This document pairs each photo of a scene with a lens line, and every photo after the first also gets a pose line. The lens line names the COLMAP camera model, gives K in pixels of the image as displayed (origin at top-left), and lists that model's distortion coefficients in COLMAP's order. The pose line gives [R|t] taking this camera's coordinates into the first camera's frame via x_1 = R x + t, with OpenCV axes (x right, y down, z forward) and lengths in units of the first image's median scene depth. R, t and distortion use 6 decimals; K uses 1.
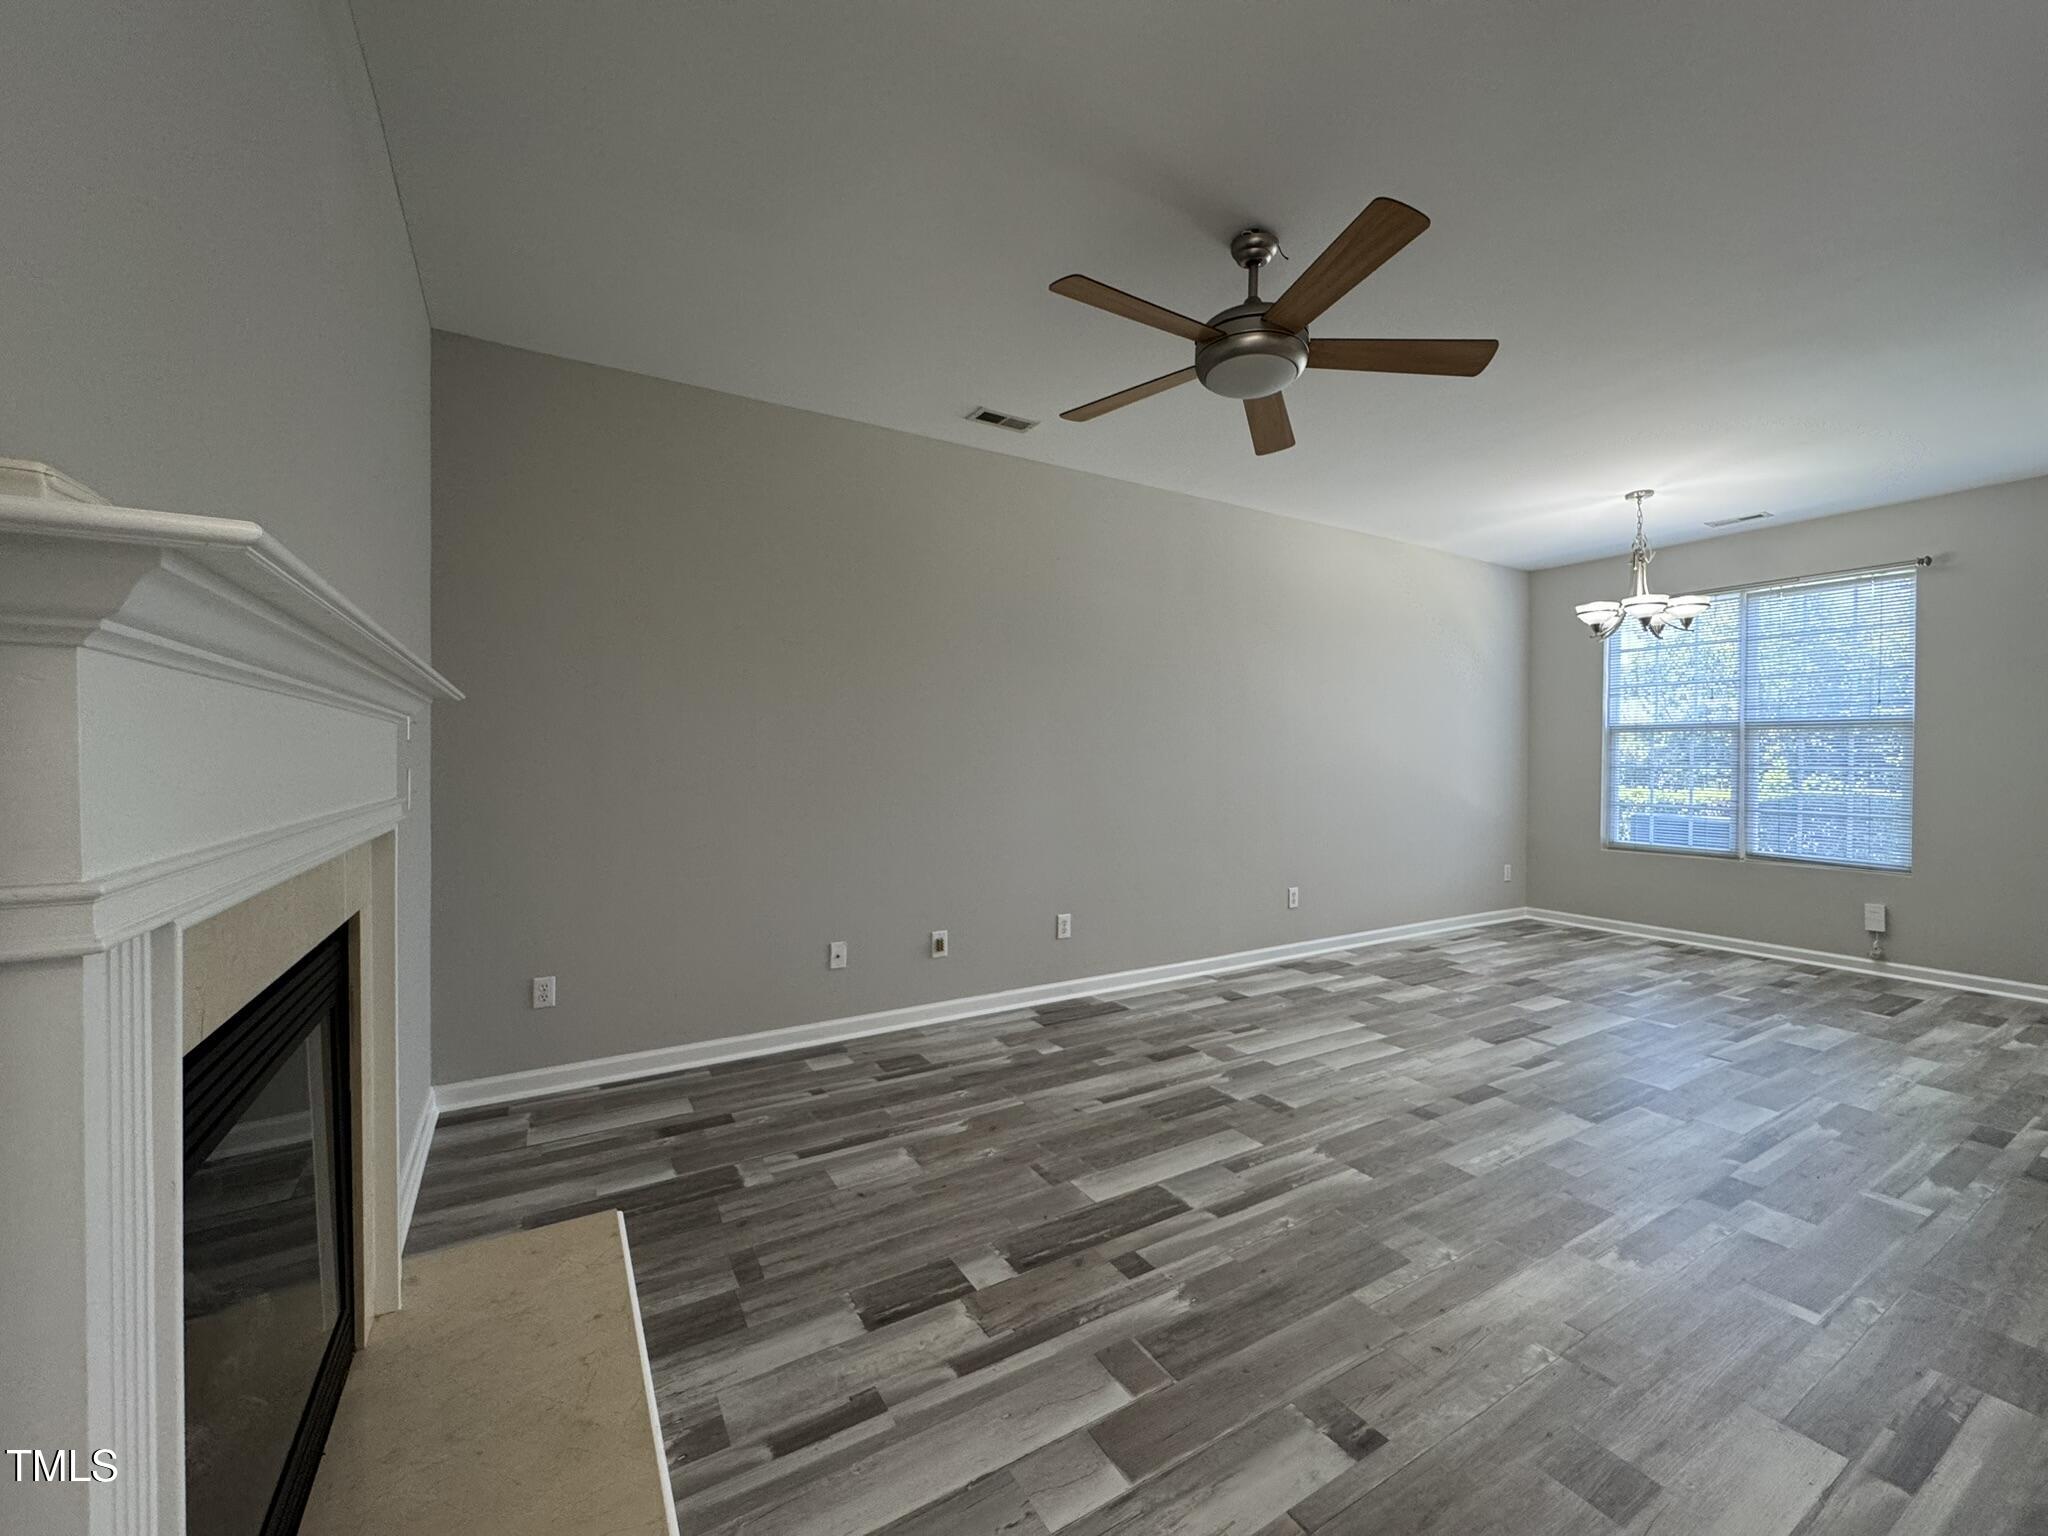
lens RADIAL K [[814.3, 0, 1023.0], [0, 814.3, 765.7], [0, 0, 1]] dist [-0.002333, 0.000222]
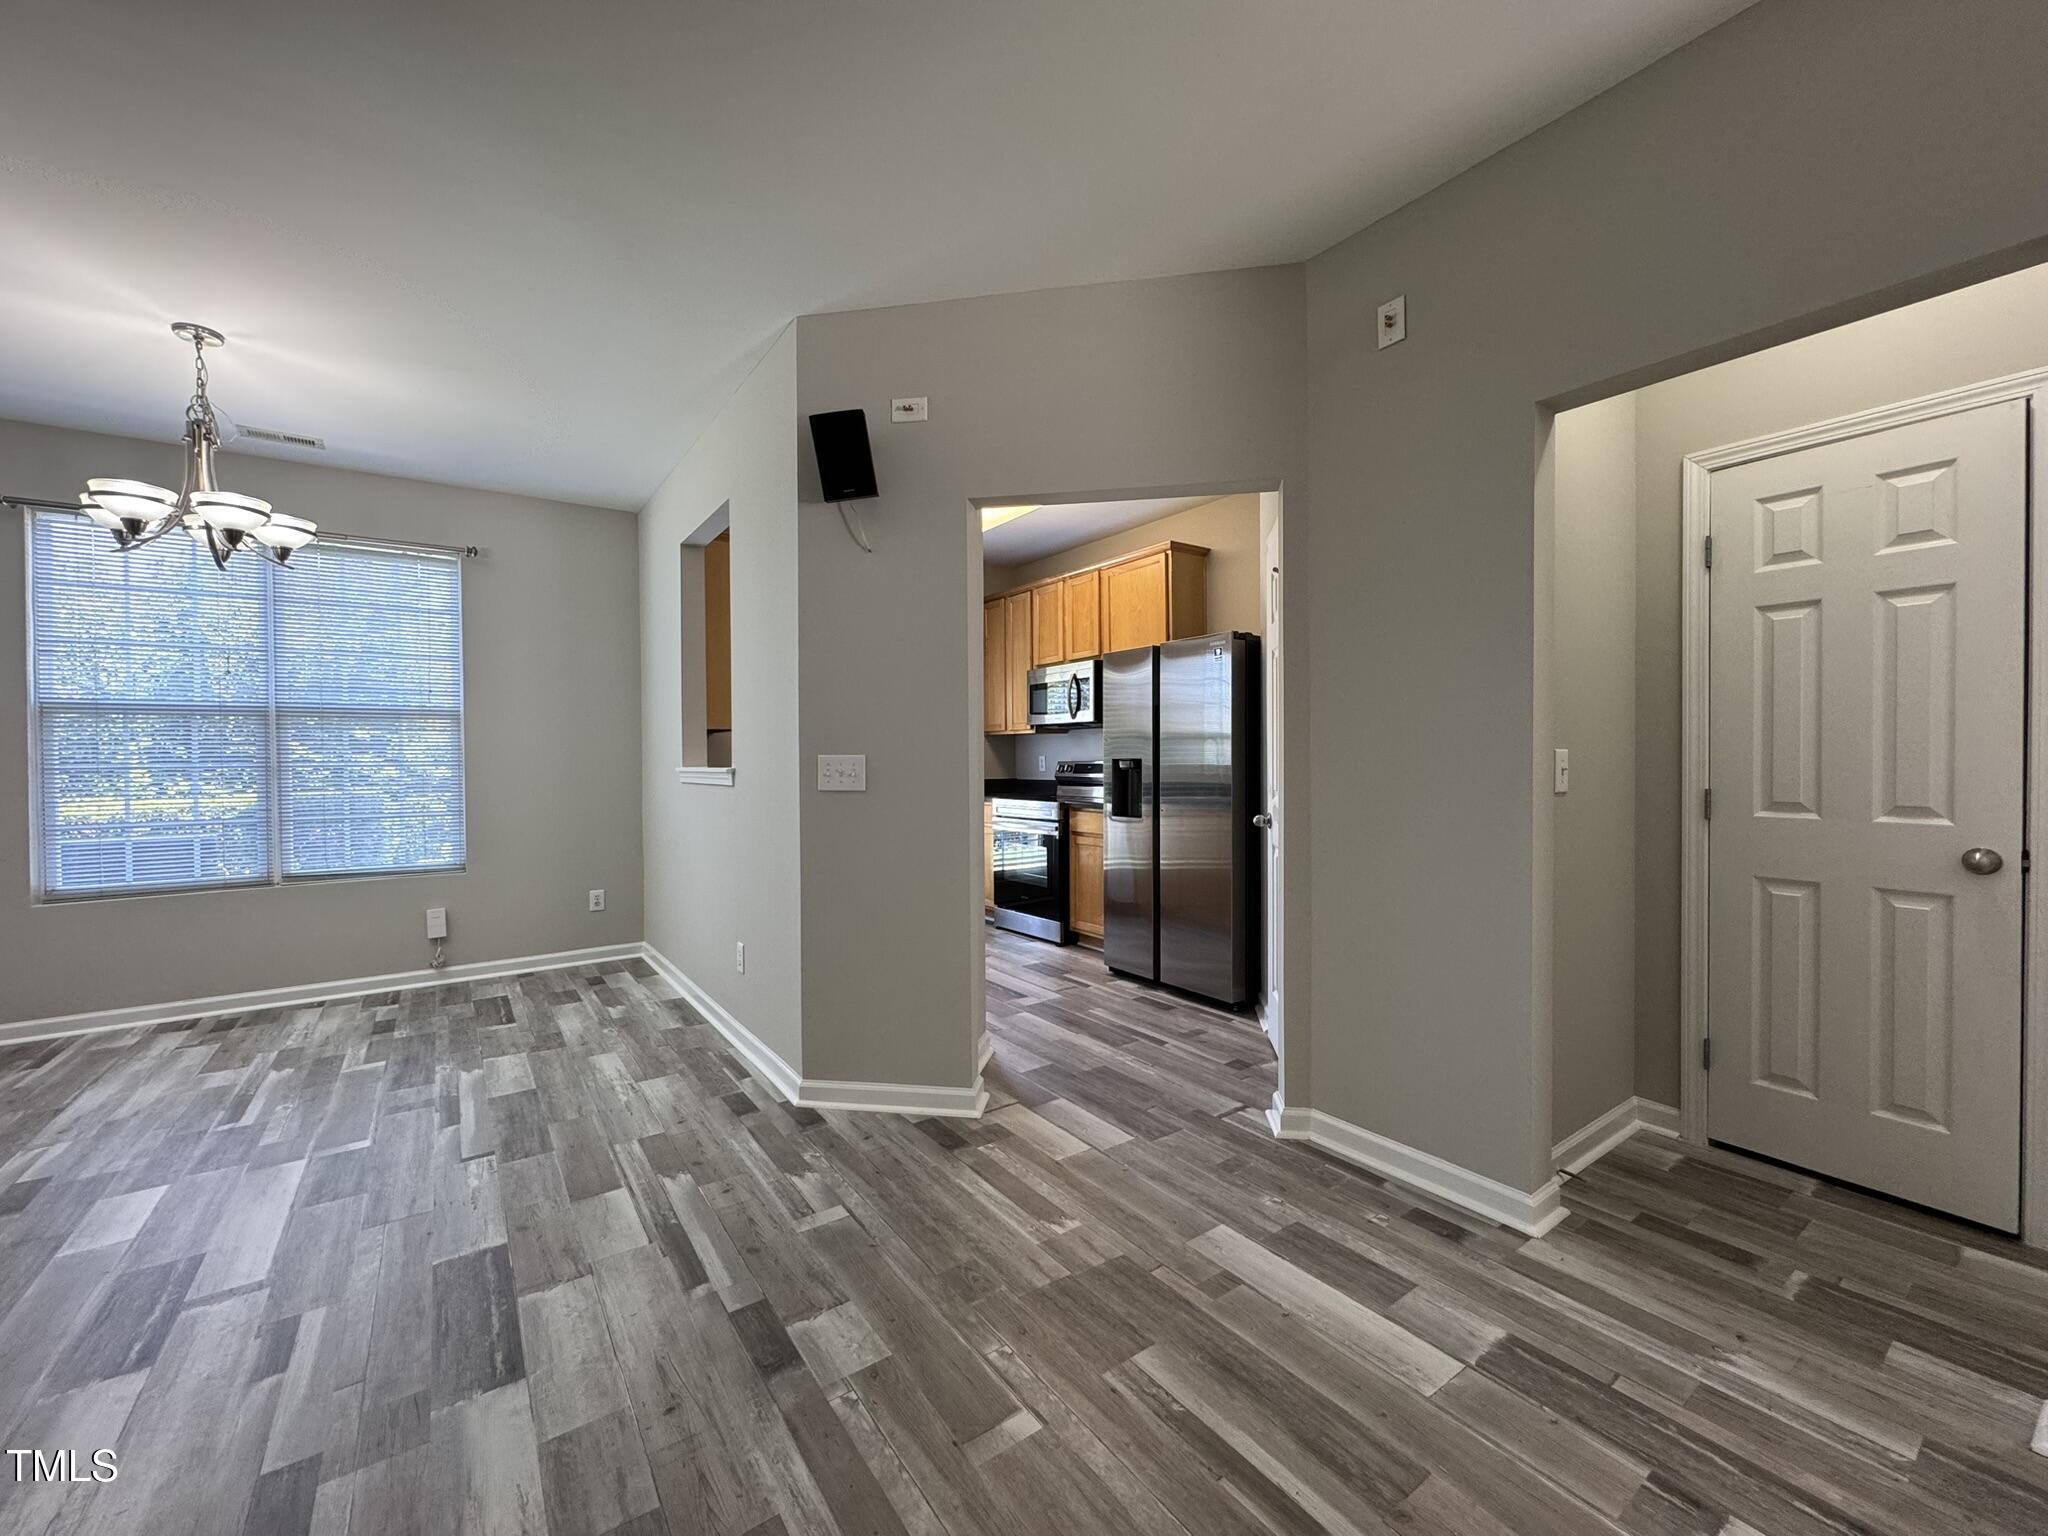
lens RADIAL K [[814.3, 0, 1023.0], [0, 814.3, 765.7], [0, 0, 1]] dist [-0.002333, 0.000222]
pose [[-0.083918, -0.014374, 0.996369, 0.113108], [0.020486, 0.999660, 0.016147, 0.009140], [-0.996262, 0.021766, -0.083595, 0.680832]]
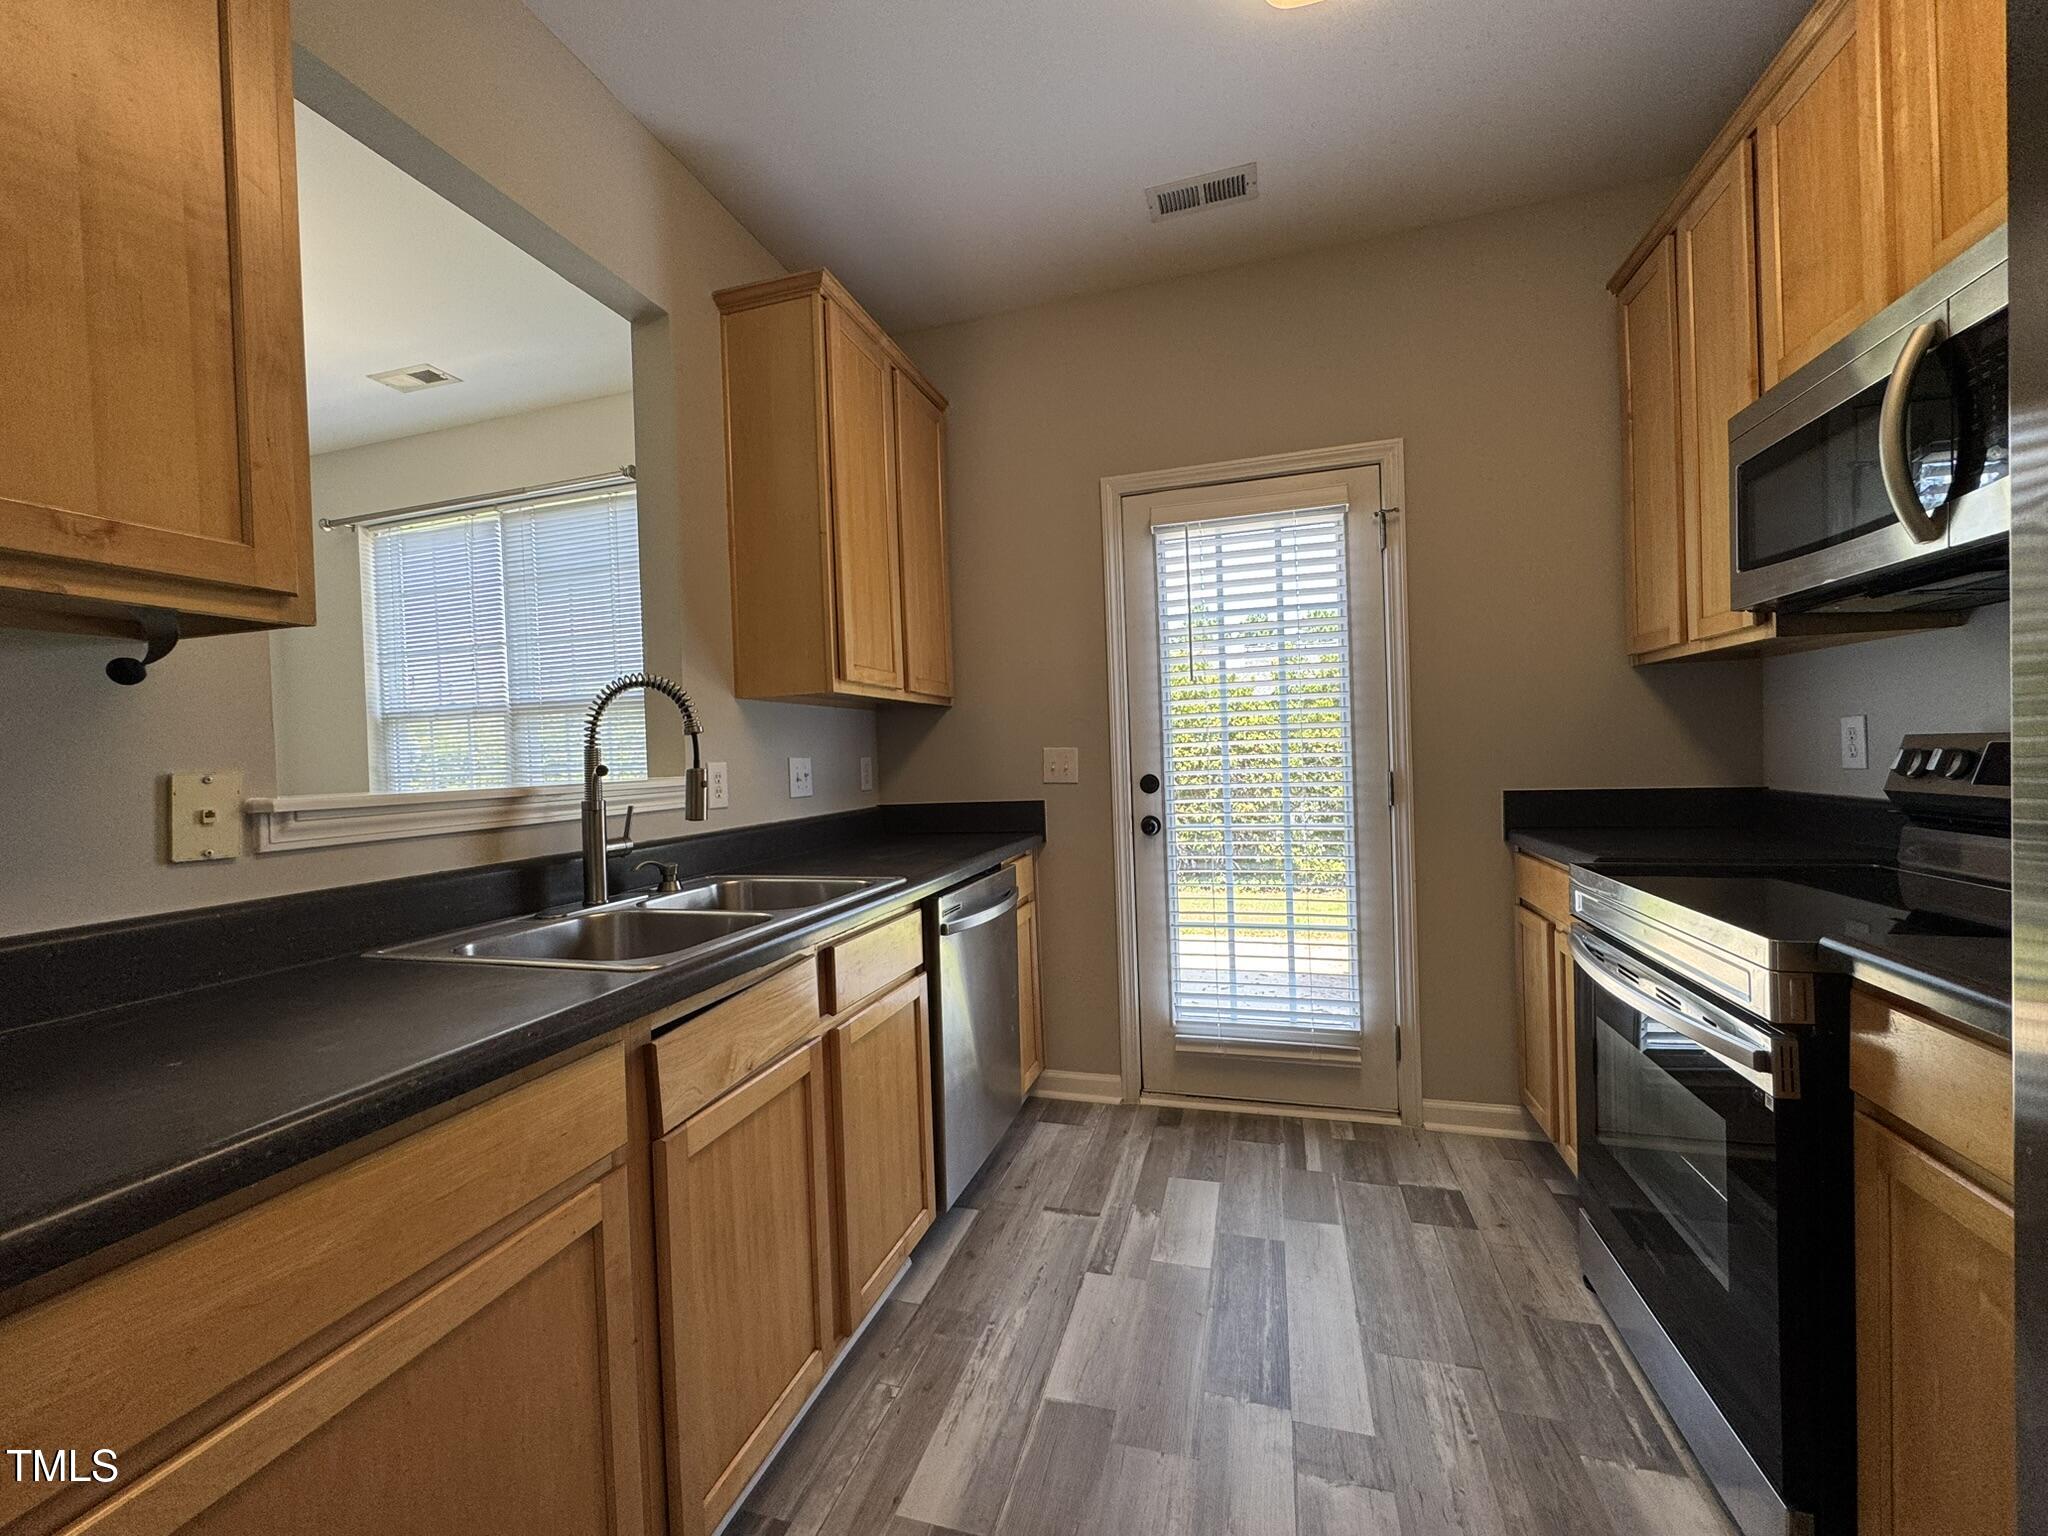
lens RADIAL K [[814.3, 0, 1023.0], [0, 814.3, 765.7], [0, 0, 1]] dist [-0.002333, 0.000222]
pose [[0.737668, -0.041845, 0.673865, 1.403431], [0.049115, 0.998759, 0.008255, 0.020999], [-0.673375, 0.027007, 0.738808, 0.406107]]
